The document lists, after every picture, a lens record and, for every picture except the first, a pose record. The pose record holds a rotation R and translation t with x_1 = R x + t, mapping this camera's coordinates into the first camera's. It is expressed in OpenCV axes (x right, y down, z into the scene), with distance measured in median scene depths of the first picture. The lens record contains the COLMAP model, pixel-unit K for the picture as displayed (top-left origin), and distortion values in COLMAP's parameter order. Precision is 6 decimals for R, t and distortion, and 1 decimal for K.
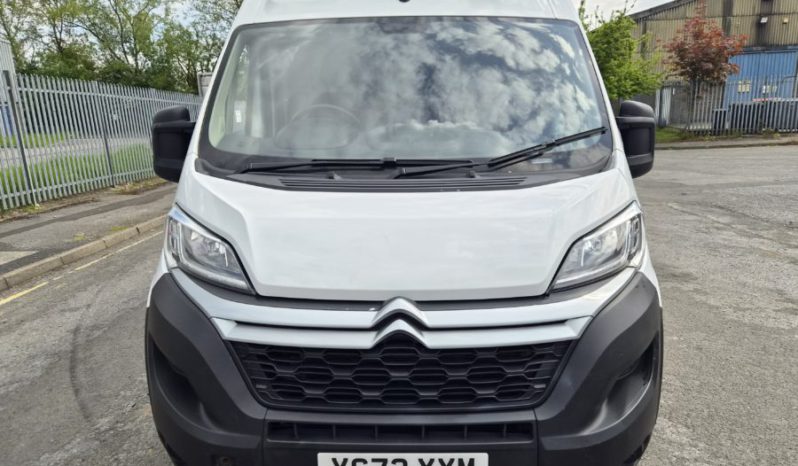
lens RADIAL K [[536.7, 0, 399.0], [0, 536.7, 233.0], [0, 0, 1]] dist [0.069520, -0.054373]
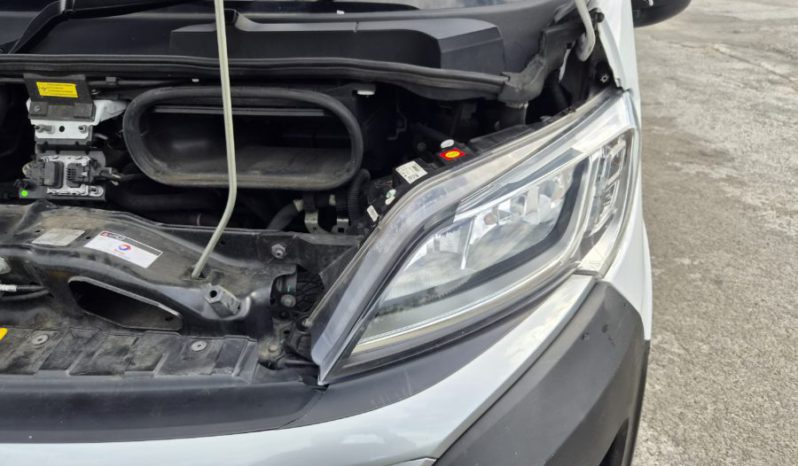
lens RADIAL K [[532.5, 0, 399.0], [0, 532.5, 233.0], [0, 0, 1]] dist [0.066064, -0.062010]
pose [[0.999014, 0.020410, -0.039438, 0.125535], [-0.008013, 0.956392, 0.291976, -0.034664], [0.043678, -0.291372, 0.955612, 0.253883]]
